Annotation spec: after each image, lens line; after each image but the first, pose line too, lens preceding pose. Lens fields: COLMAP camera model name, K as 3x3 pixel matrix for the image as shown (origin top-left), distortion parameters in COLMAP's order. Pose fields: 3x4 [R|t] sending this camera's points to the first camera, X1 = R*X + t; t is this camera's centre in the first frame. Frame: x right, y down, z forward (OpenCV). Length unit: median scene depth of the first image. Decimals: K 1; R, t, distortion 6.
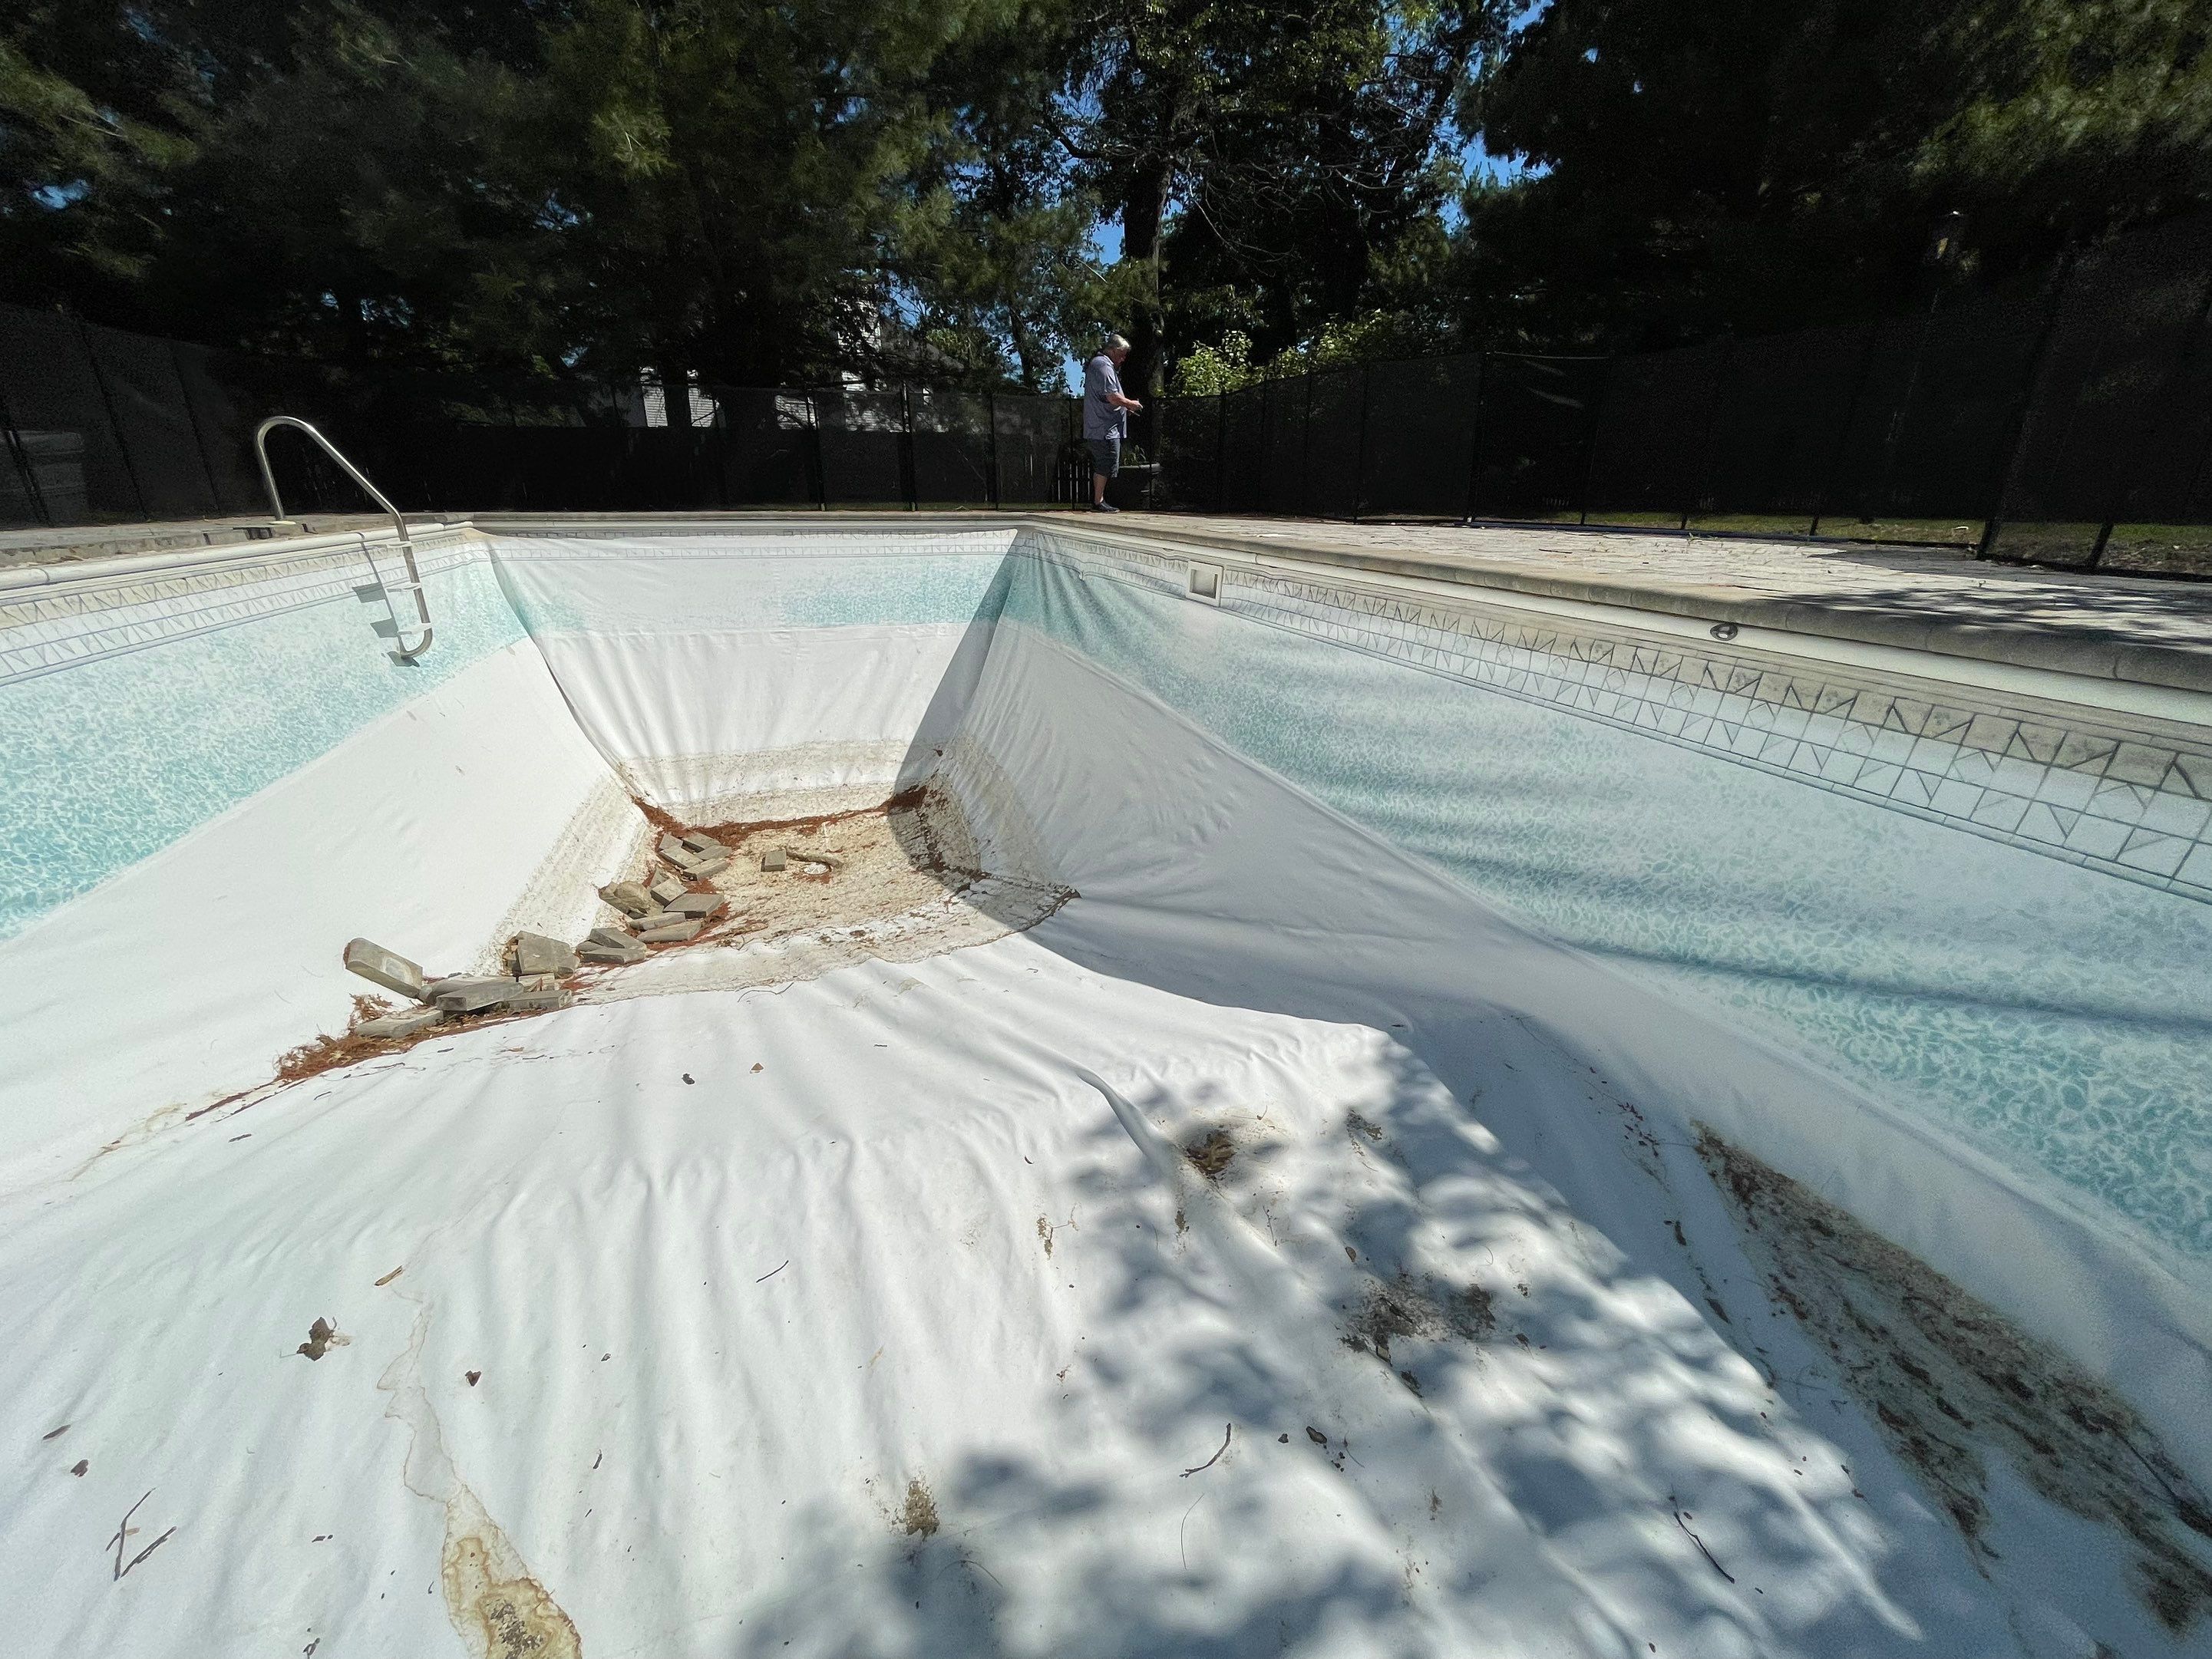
lens RADIAL K [[902.4, 0, 1105.8], [0, 902.4, 824.5], [0, 0, 1]] dist [0.001746, -0.001488]
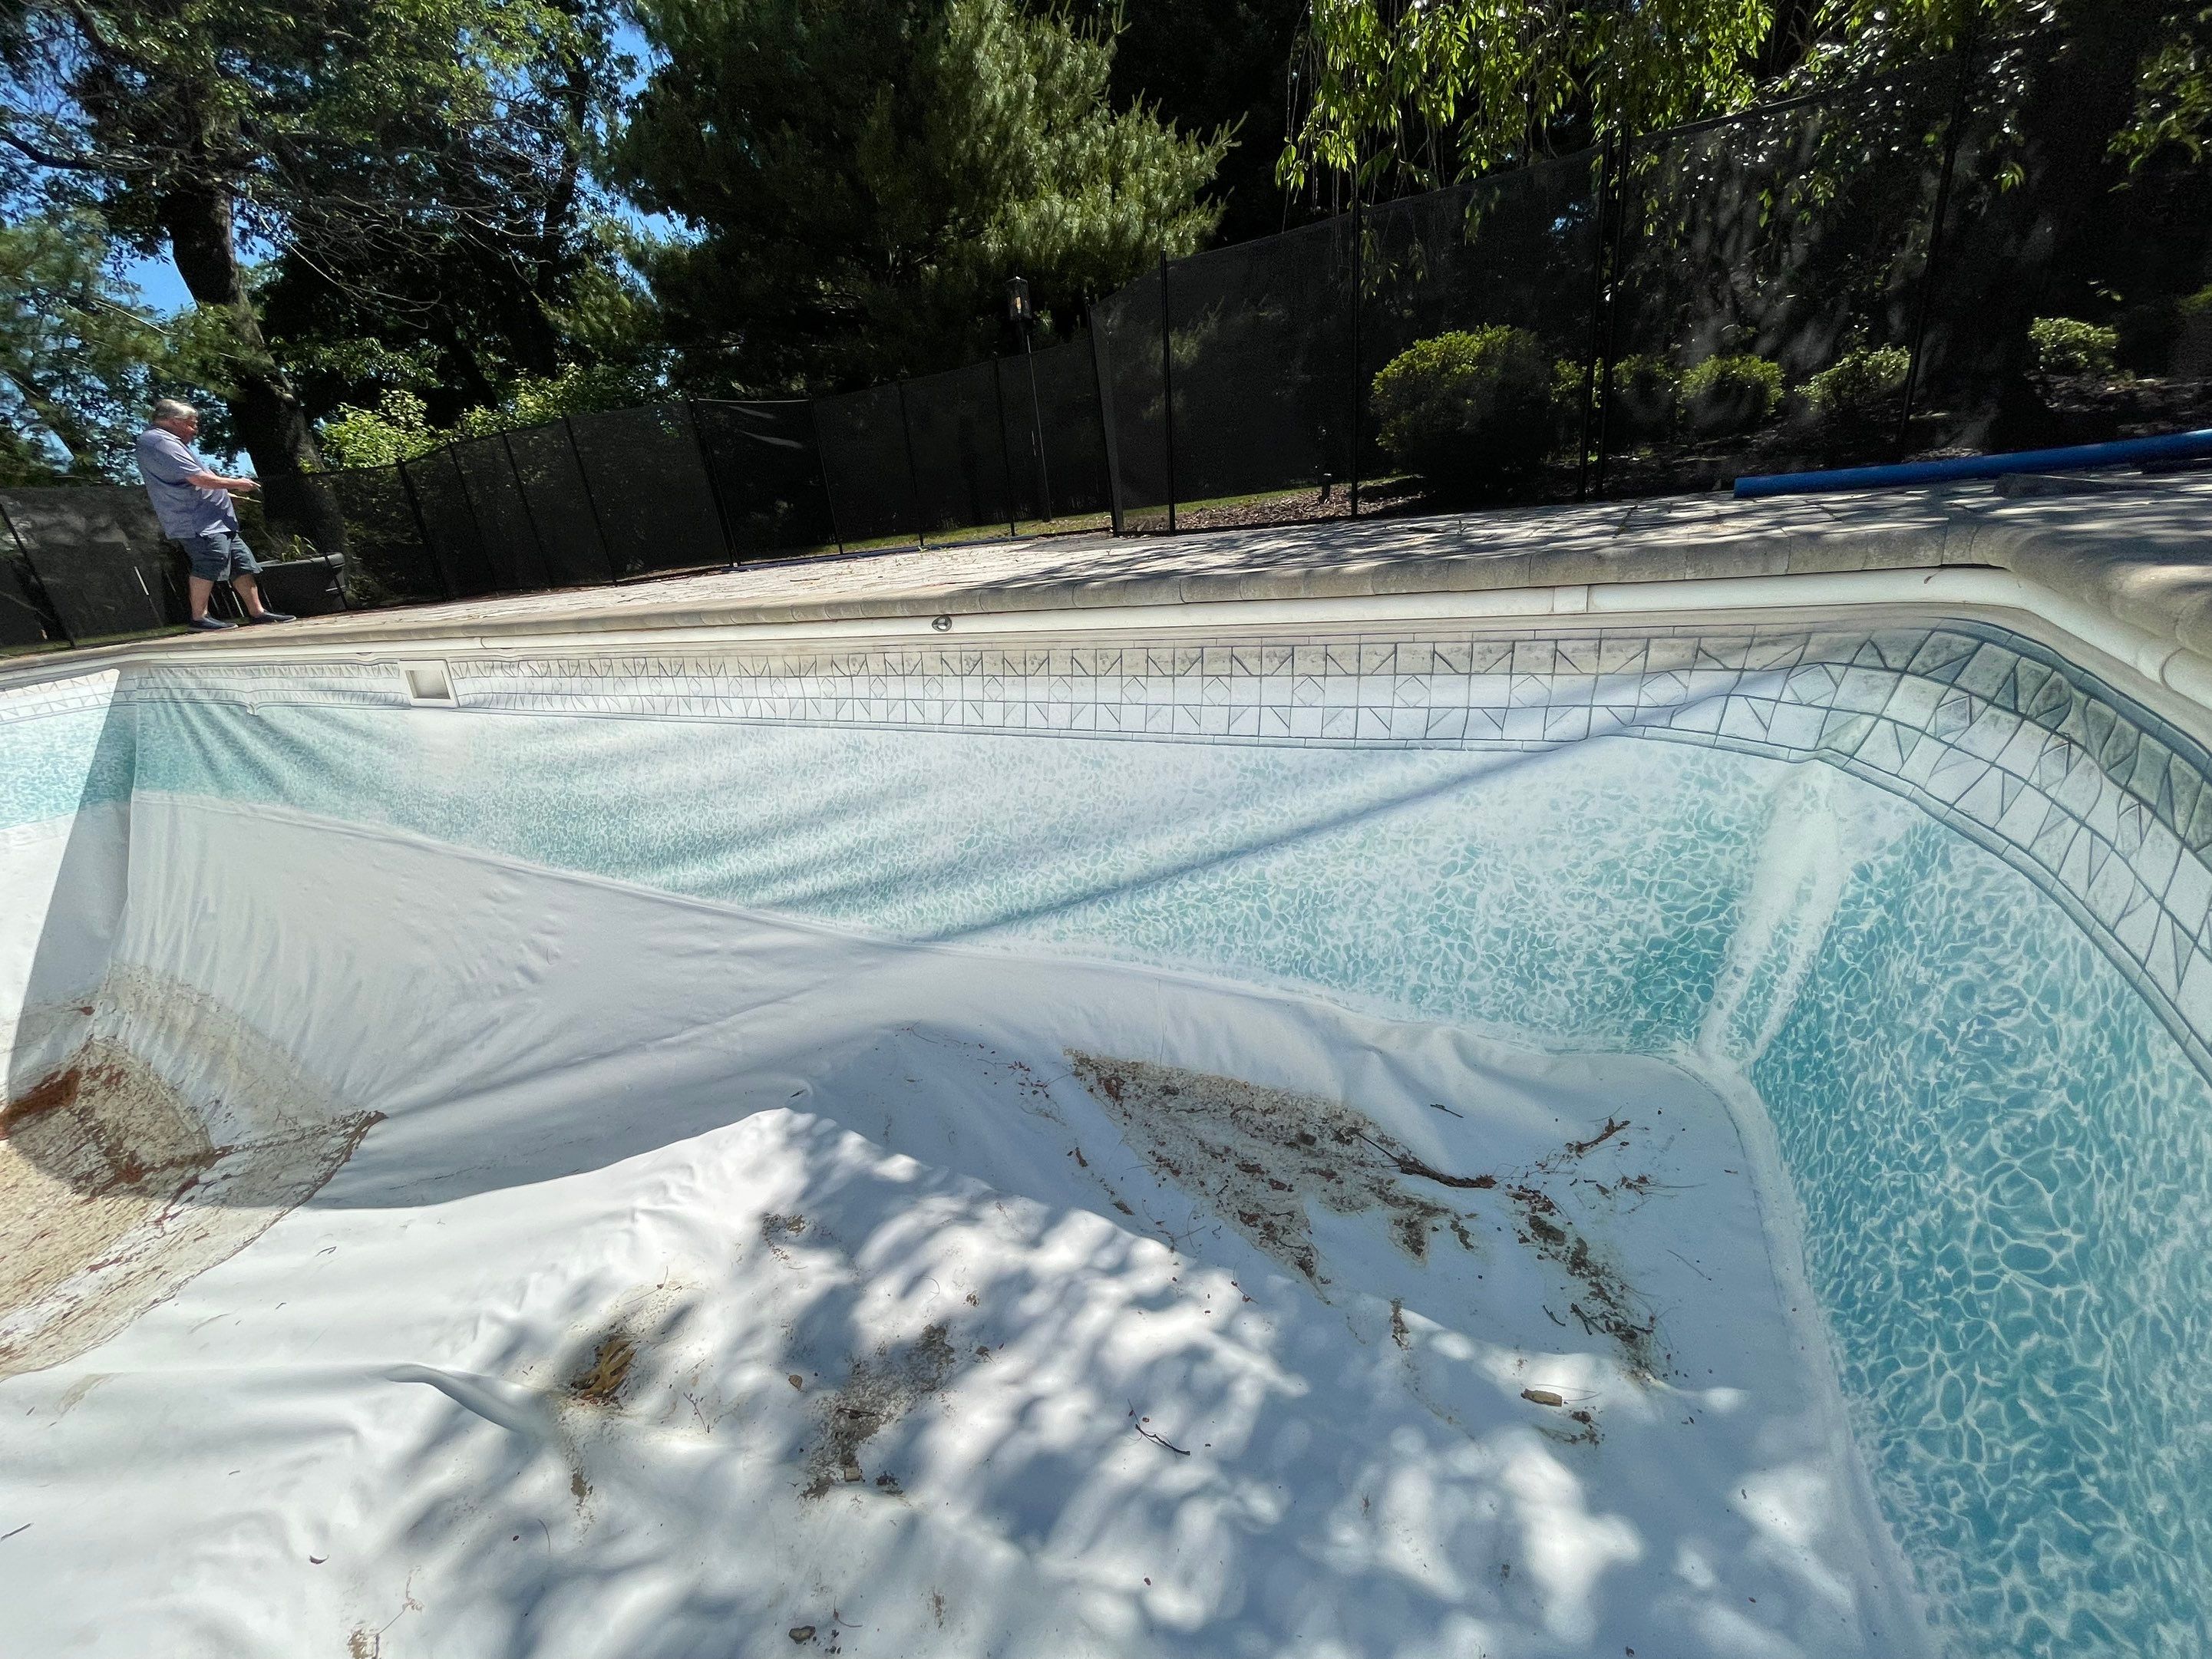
lens RADIAL K [[896.8, 0, 1113.4], [0, 896.8, 828.9], [0, 0, 1]] dist [-0.001699, -0.000632]
pose [[0.744527, -0.313070, 0.589633, 0.061479], [0.338221, 0.938372, 0.071165, 0.007087], [-0.575575, 0.146442, 0.804530, 0.020628]]
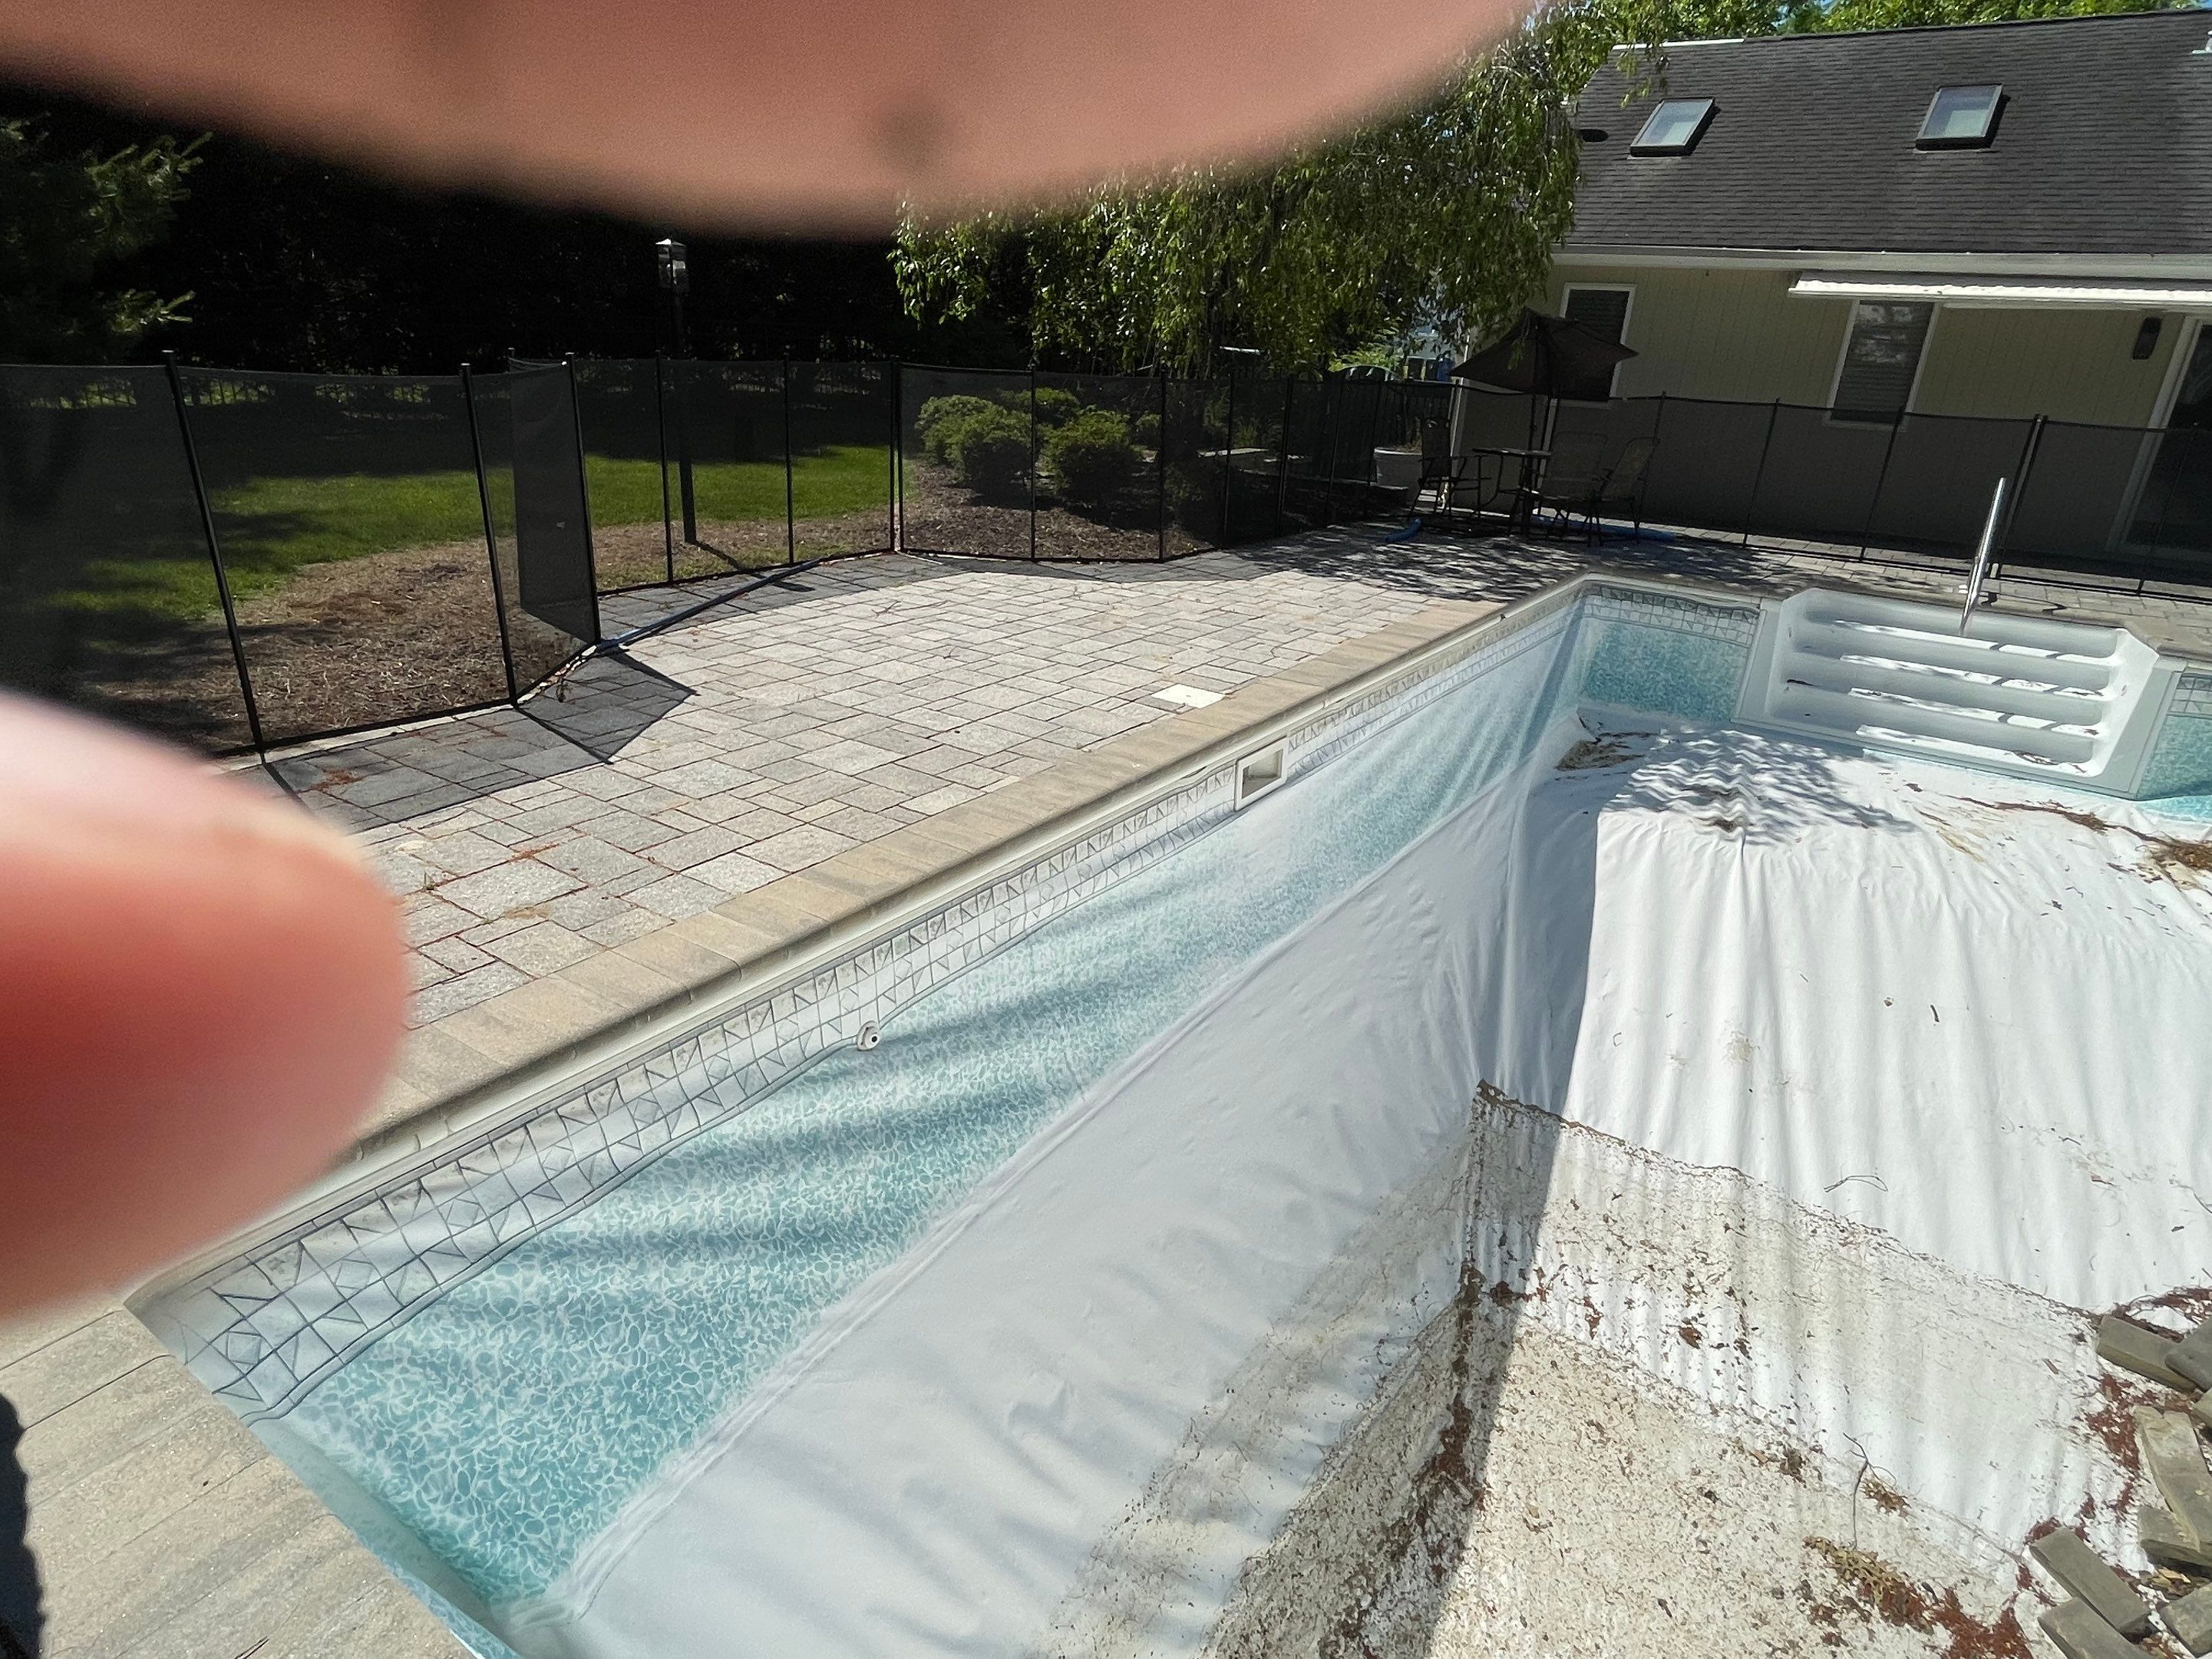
lens RADIAL K [[1237.3, 0, 1090.3], [0, 1237.3, 824.2], [0, 0, 1]] dist [-0.007028, 0.002736]
pose [[-0.604077, -0.332426, 0.724282, -0.642488], [0.225557, 0.800362, 0.555467, -0.960475], [-0.764340, 0.498912, -0.408499, 1.789664]]
